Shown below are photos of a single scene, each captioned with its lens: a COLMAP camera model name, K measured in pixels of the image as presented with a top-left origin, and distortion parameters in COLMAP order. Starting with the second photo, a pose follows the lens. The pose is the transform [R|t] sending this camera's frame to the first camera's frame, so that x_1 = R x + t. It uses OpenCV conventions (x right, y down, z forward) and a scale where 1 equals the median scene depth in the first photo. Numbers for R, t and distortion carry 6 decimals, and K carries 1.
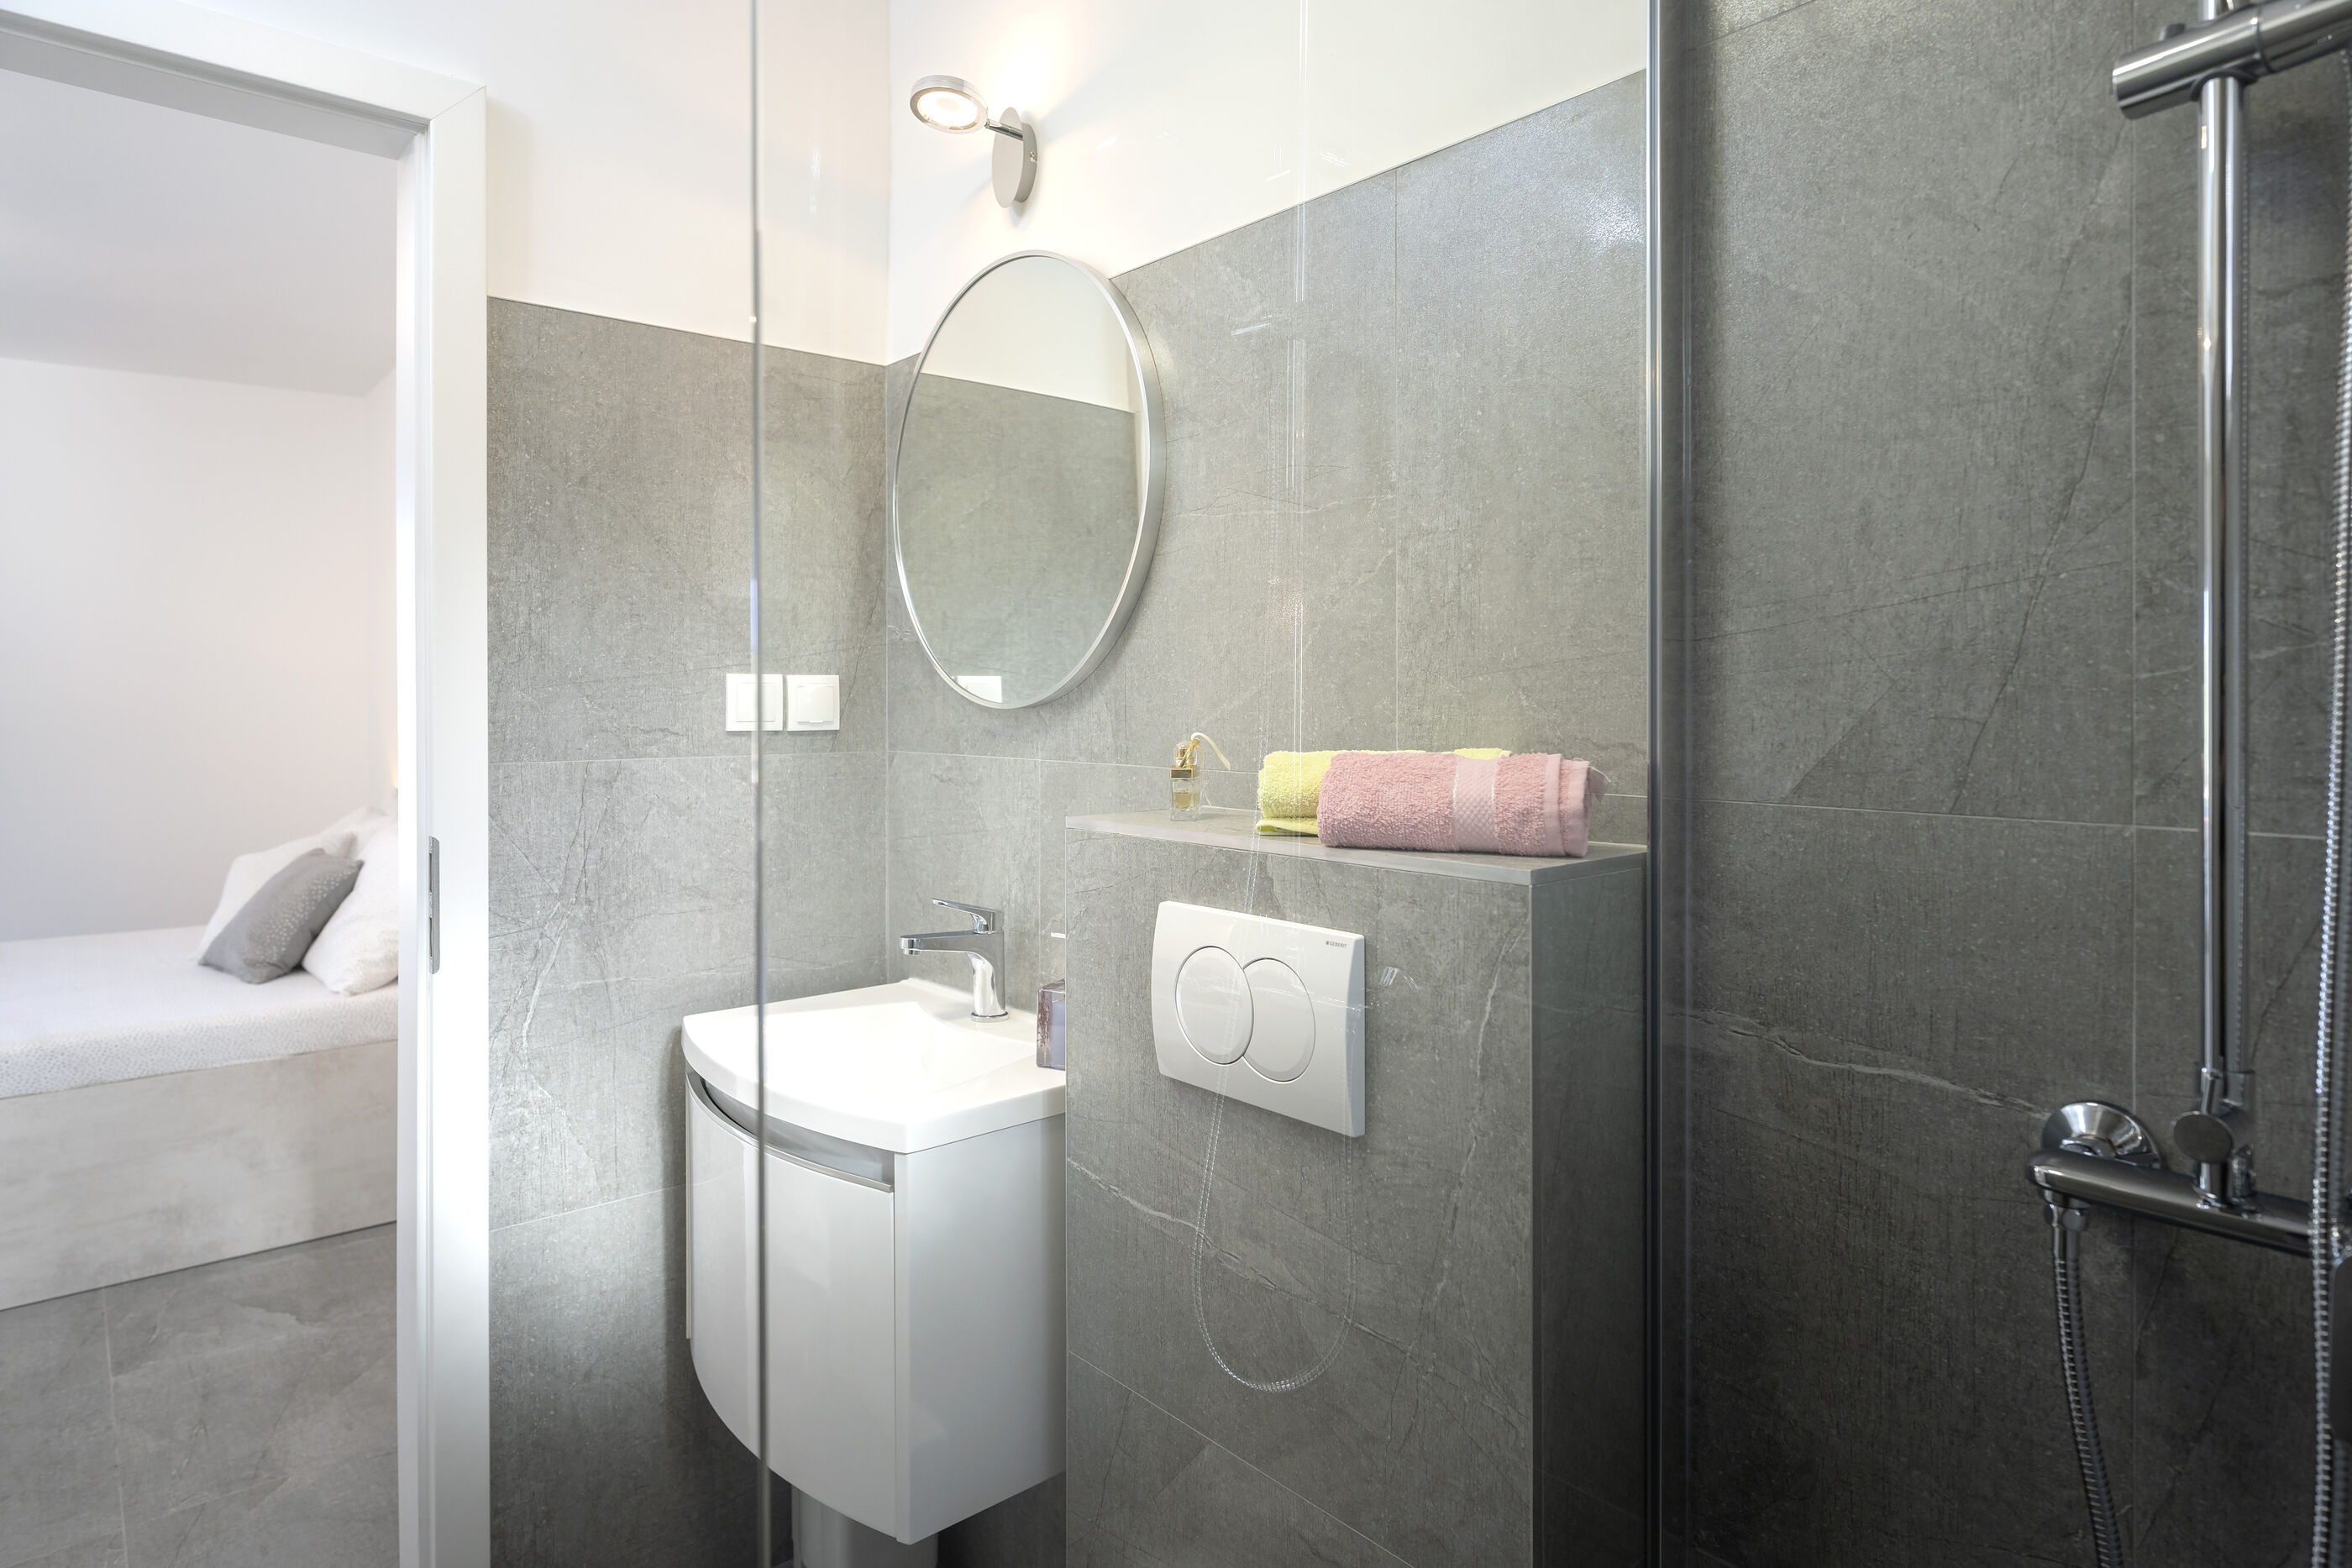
lens RADIAL K [[1298.0, 0, 1184.3], [0, 1298.0, 700.3], [0, 0, 1]] dist [-0.001593, 0.002184]
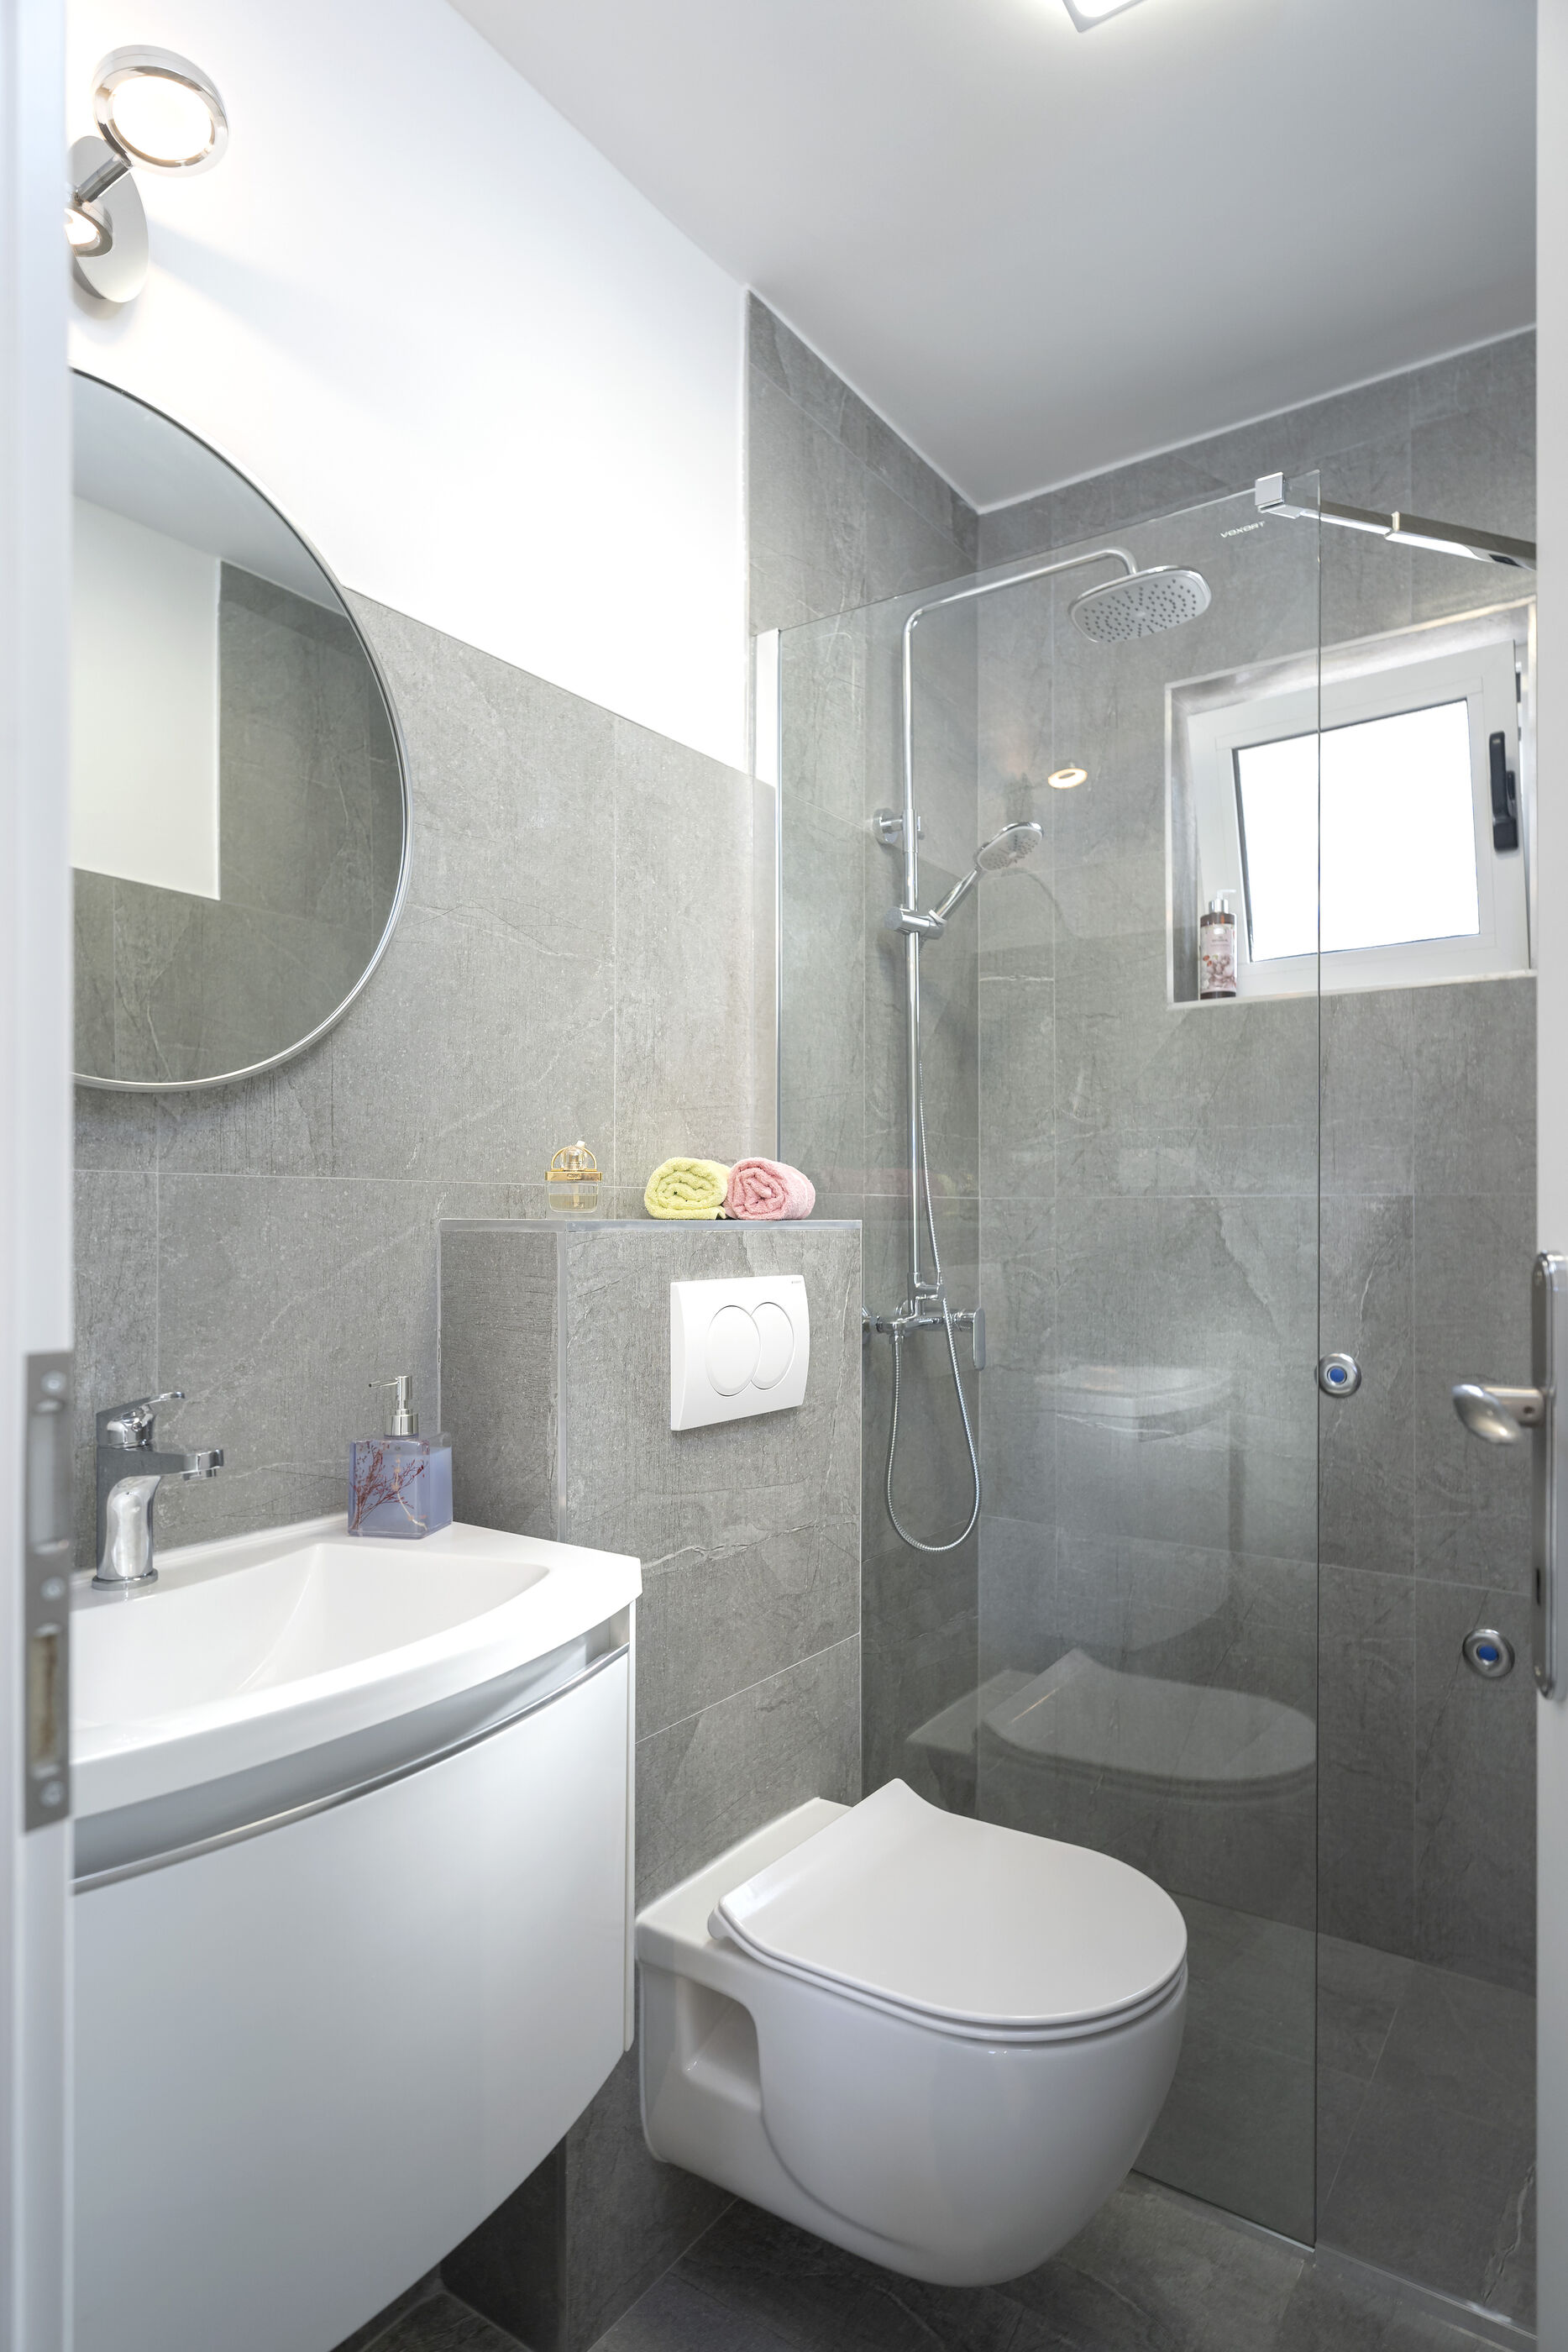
lens RADIAL K [[1298.0, 0, 784.2], [0, 1298.0, 1199.0], [0, 0, 1]] dist [-0.001593, 0.002184]
pose [[-0.228873, 0.015124, 0.973339, -1.138461], [0.000051, 0.999879, -0.015524, 0.095157], [-0.973456, -0.003504, -0.228846, 1.137310]]
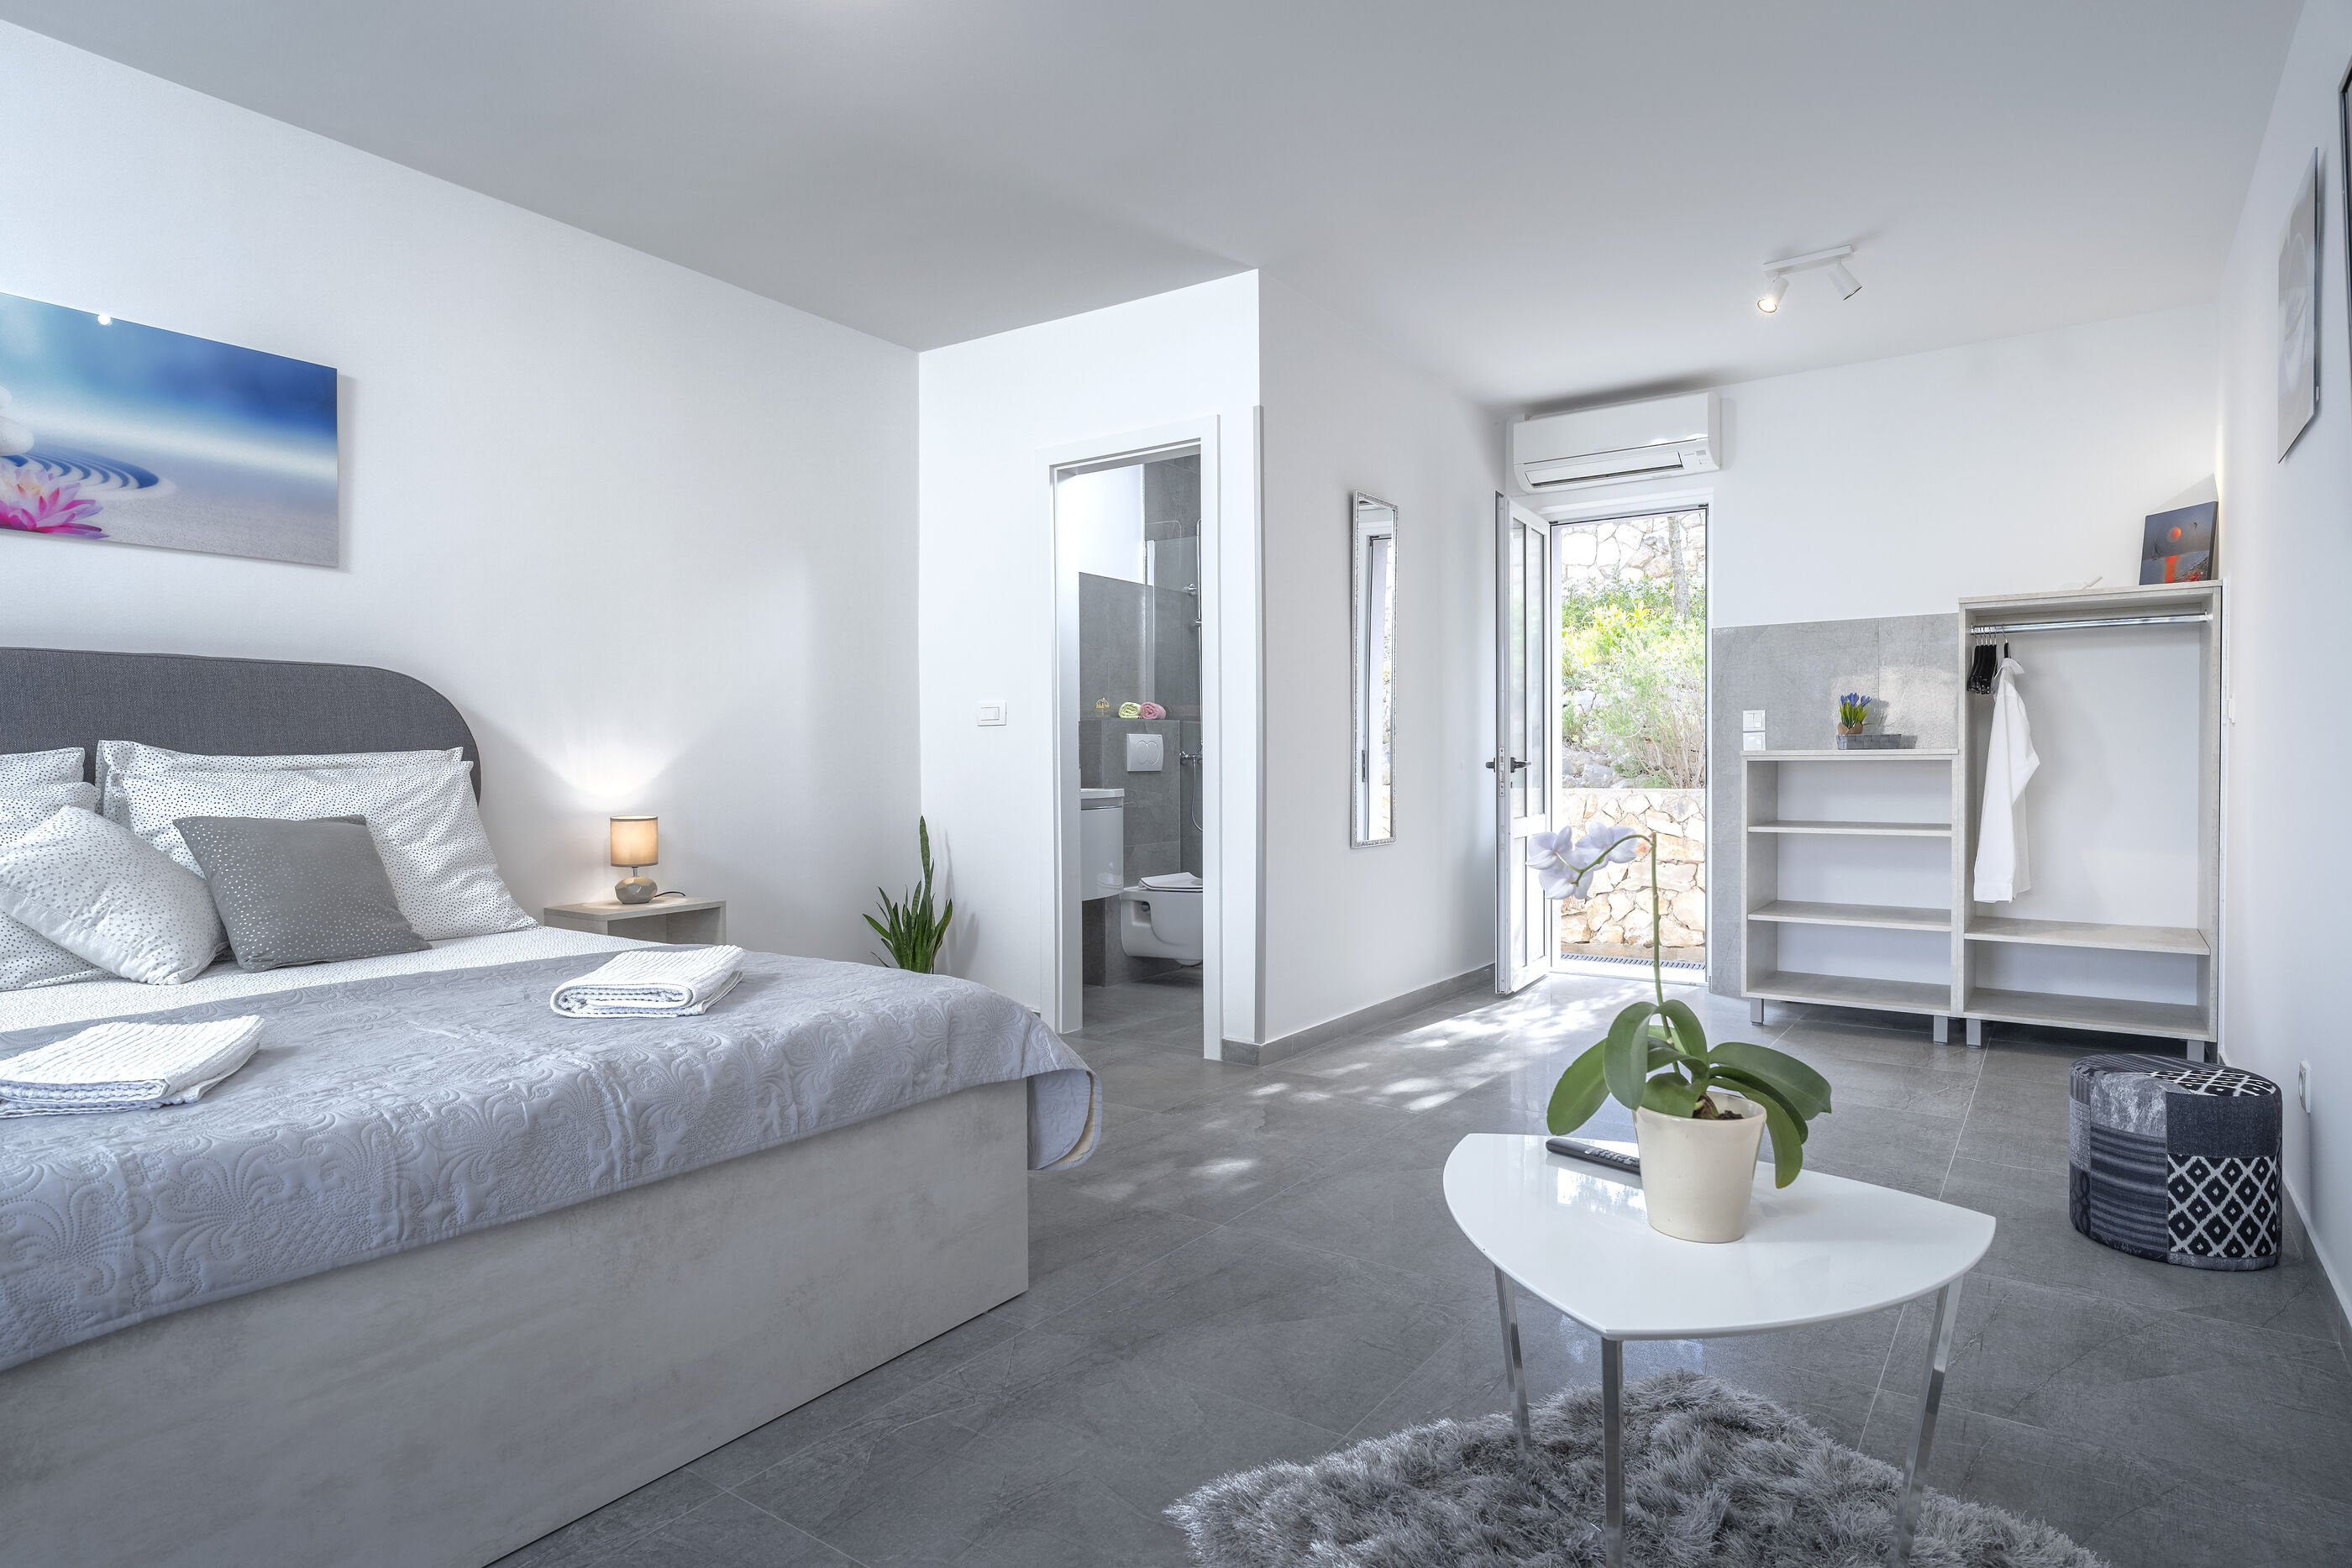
lens RADIAL K [[1298.0, 0, 1163.6], [0, 1298.0, 772.9], [0, 0, 1]] dist [-0.001593, 0.002184]
pose [[-0.213151, -0.001931, 0.977017, -4.364034], [0.007765, 0.999963, 0.003670, 0.269170], [-0.976988, 0.008369, -0.213128, 1.794732]]
